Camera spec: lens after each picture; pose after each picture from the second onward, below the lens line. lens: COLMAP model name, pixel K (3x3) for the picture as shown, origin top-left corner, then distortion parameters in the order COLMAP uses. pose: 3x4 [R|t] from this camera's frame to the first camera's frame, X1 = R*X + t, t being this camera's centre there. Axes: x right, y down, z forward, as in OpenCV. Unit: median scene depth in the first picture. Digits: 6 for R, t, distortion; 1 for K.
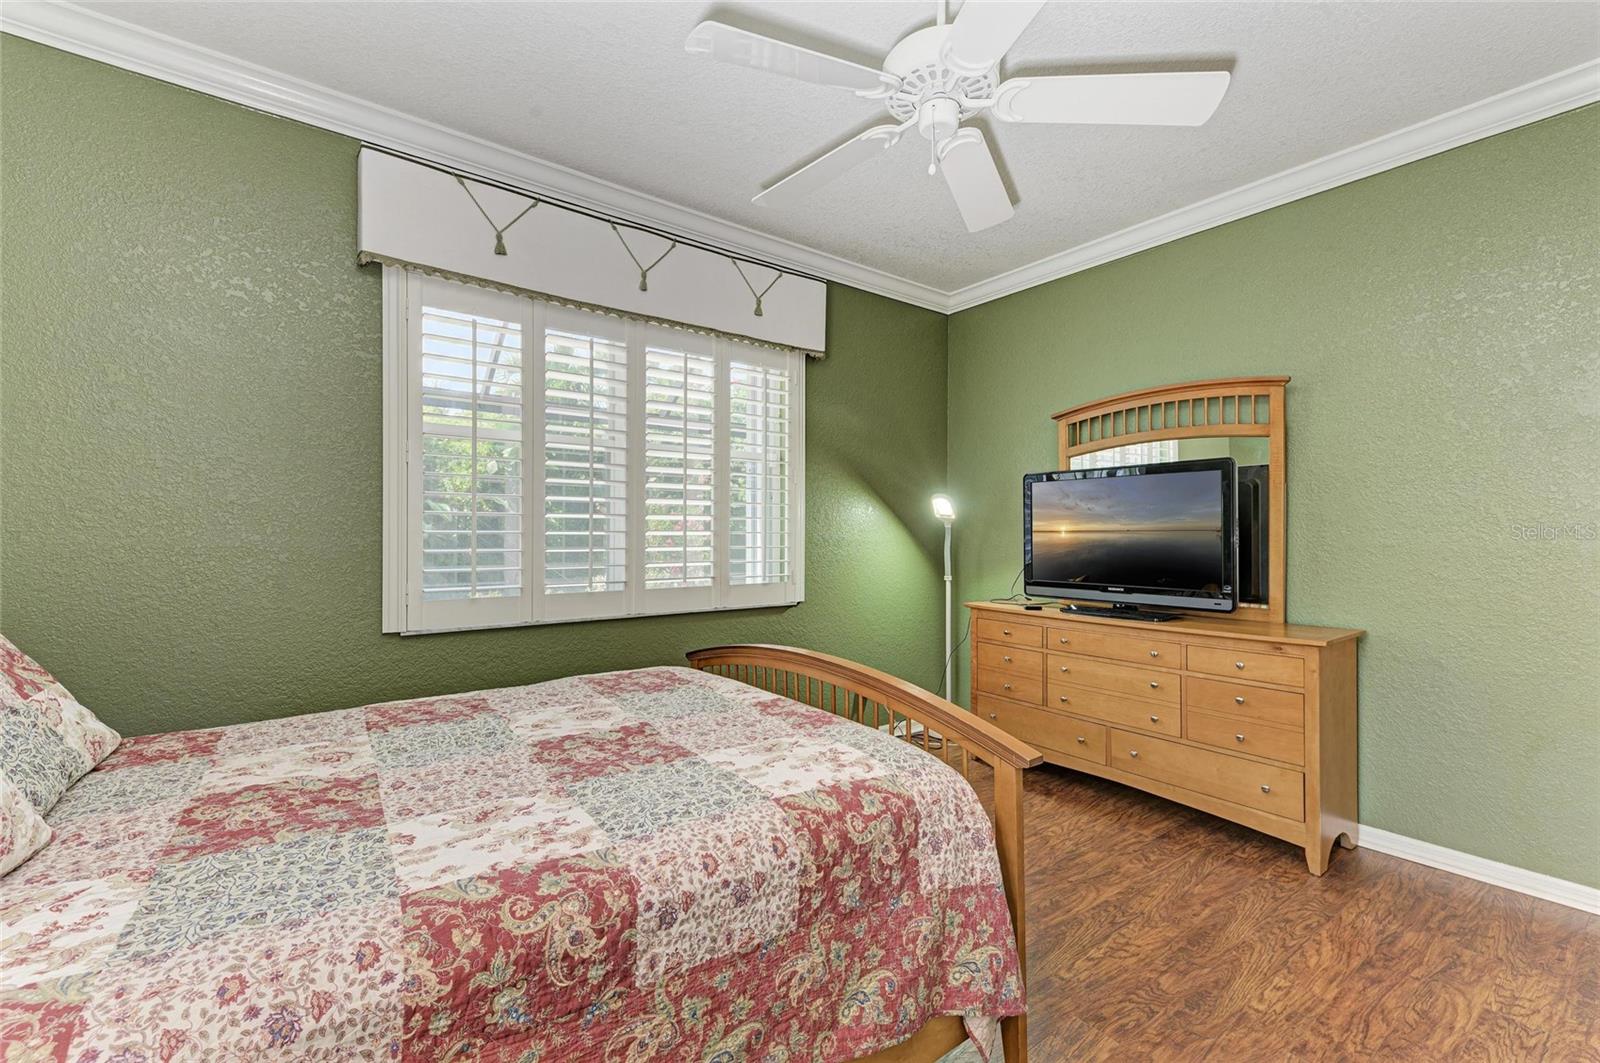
lens RADIAL K [[654.7, 0, 811.0], [0, 654.7, 534.5], [0, 0, 1]] dist [0.004502, -0.000086]
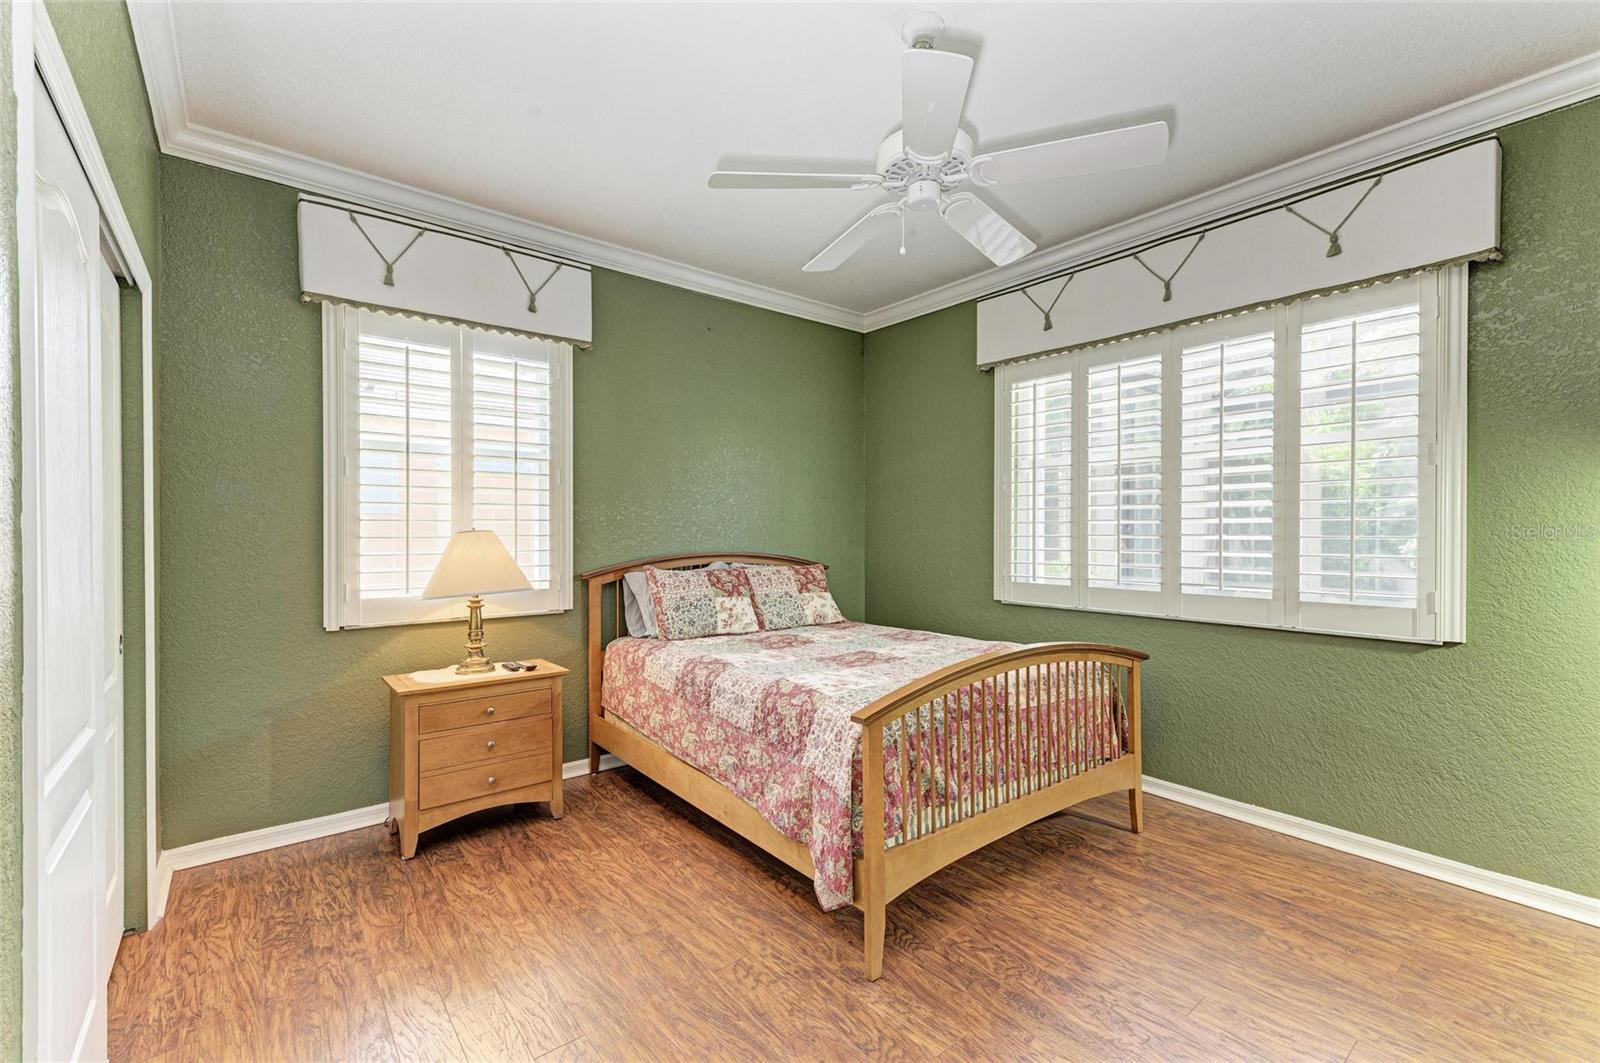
lens RADIAL K [[654.7, 0, 811.5], [0, 654.7, 536.0], [0, 0, 1]] dist [0.004502, -0.000086]
pose [[0.067800, 0.002551, -0.997696, 1.805769], [-0.001405, 0.999996, 0.002462, -0.015962], [0.997698, 0.001235, 0.067803, 0.929973]]
